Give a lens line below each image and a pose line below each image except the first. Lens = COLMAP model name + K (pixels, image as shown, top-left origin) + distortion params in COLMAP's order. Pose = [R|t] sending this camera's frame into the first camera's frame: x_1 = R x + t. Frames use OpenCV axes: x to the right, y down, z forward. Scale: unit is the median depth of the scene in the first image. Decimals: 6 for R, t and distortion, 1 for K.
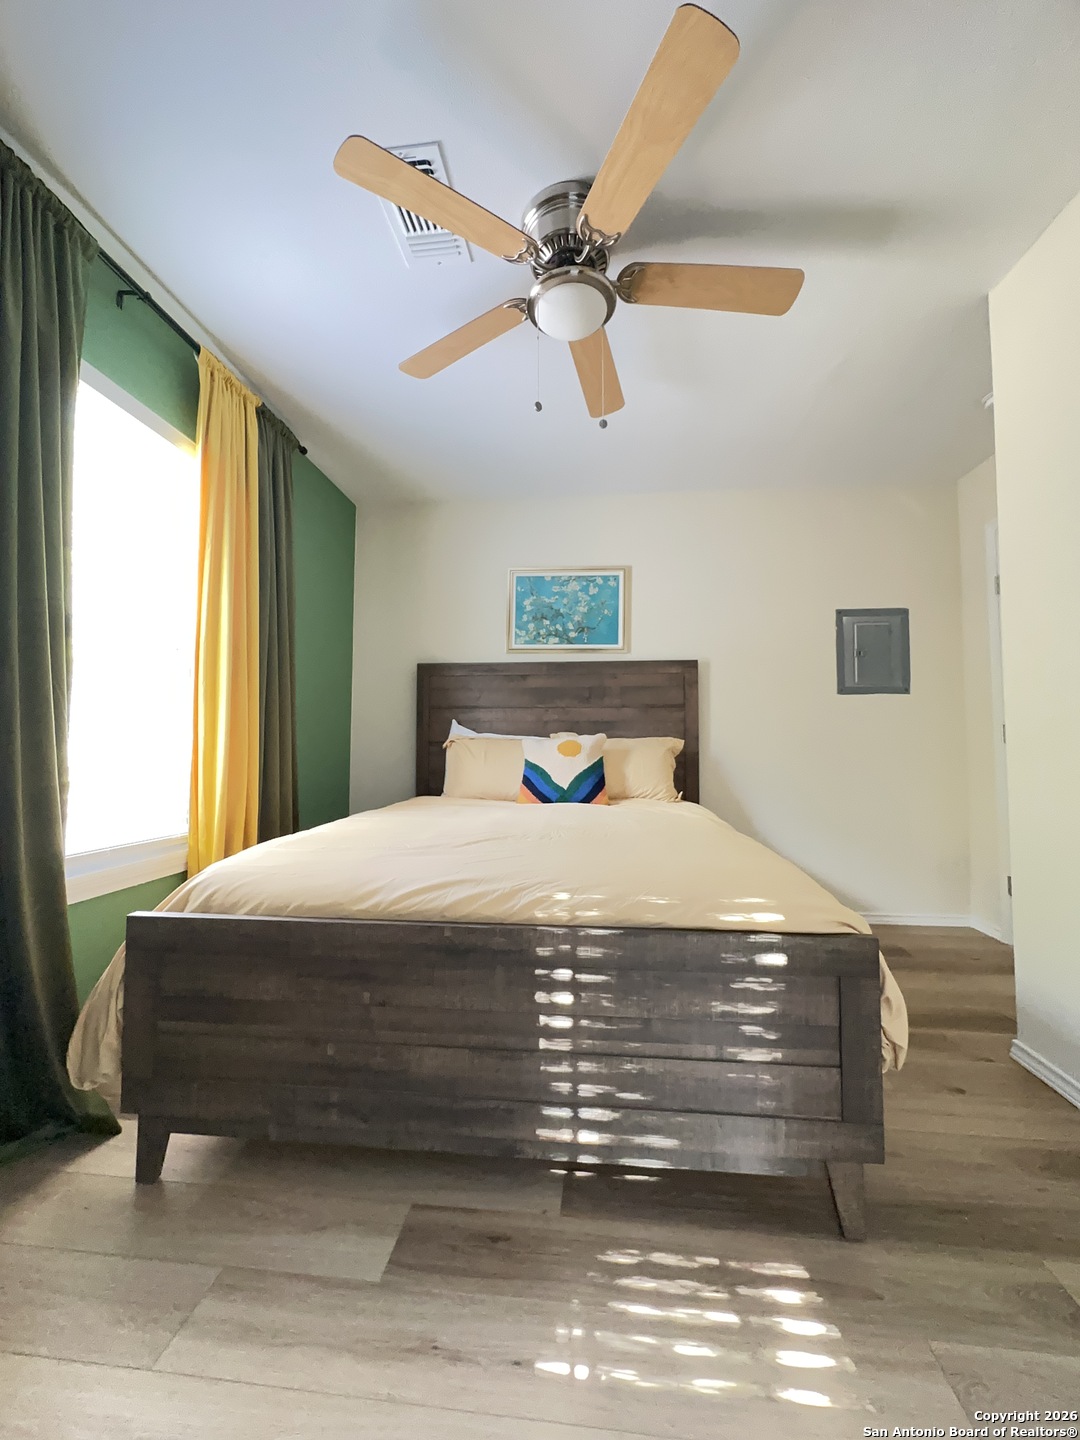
lens RADIAL K [[578.6, 0, 545.2], [0, 578.6, 716.9], [0, 0, 1]] dist [-0.000394, 0.000312]
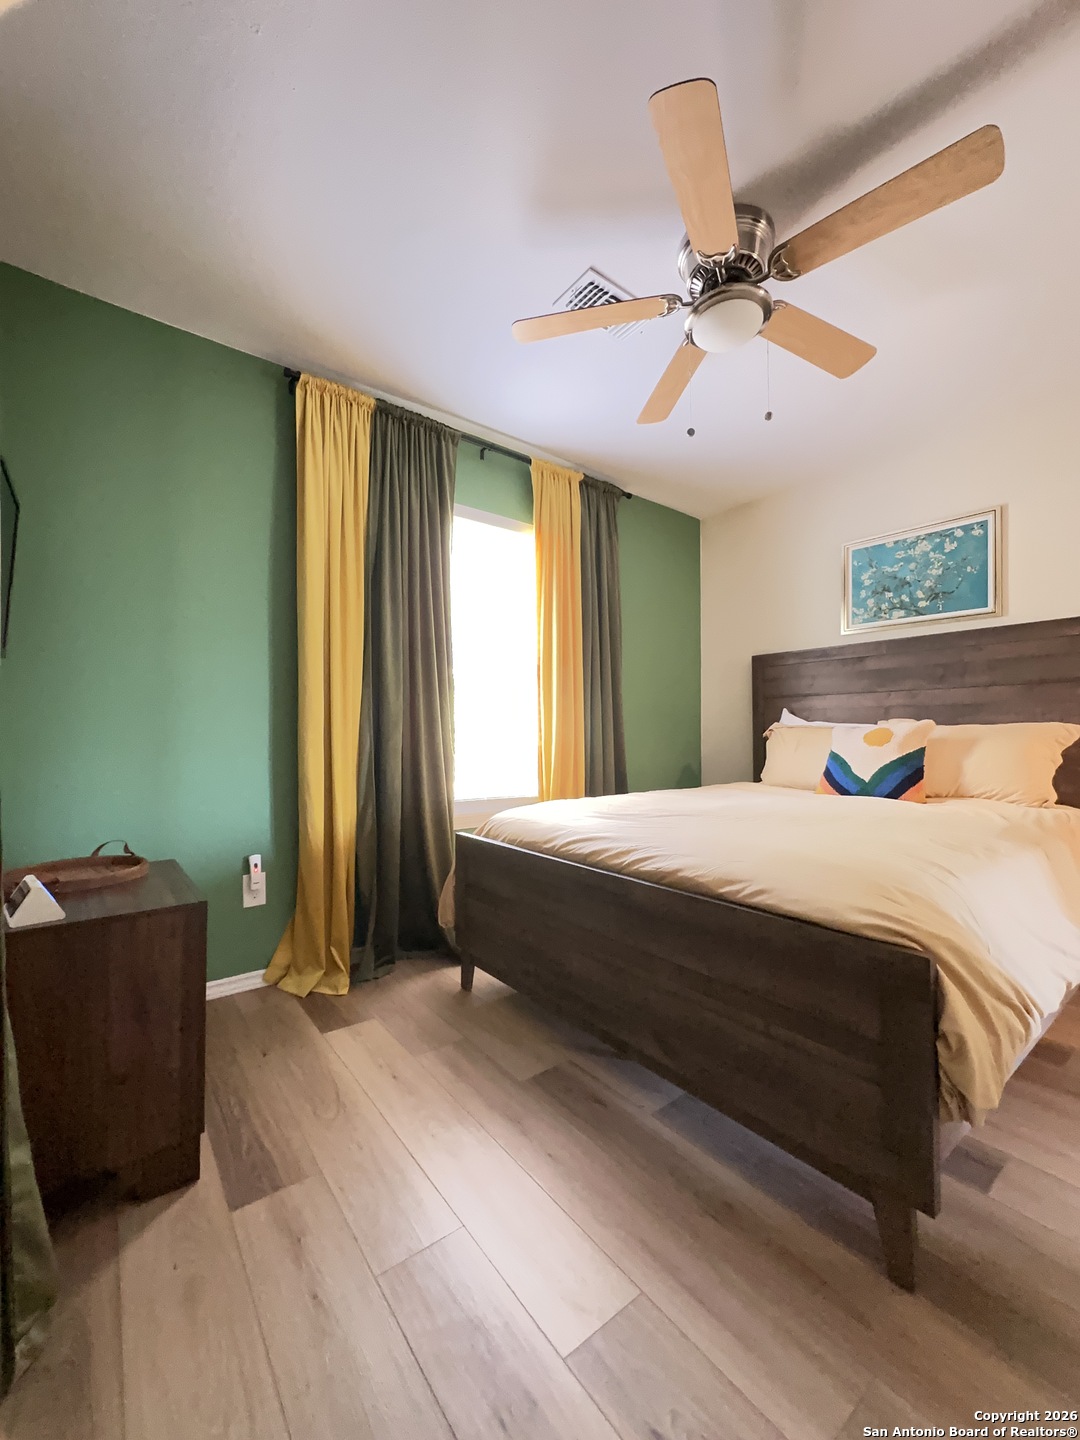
lens RADIAL K [[578.6, 0, 545.2], [0, 578.6, 716.9], [0, 0, 1]] dist [-0.000394, 0.000312]
pose [[0.692413, -0.024227, -0.721095, 0.277081], [0.038630, 0.999247, 0.003521, -0.000247], [0.720467, -0.030294, 0.692828, 0.001901]]
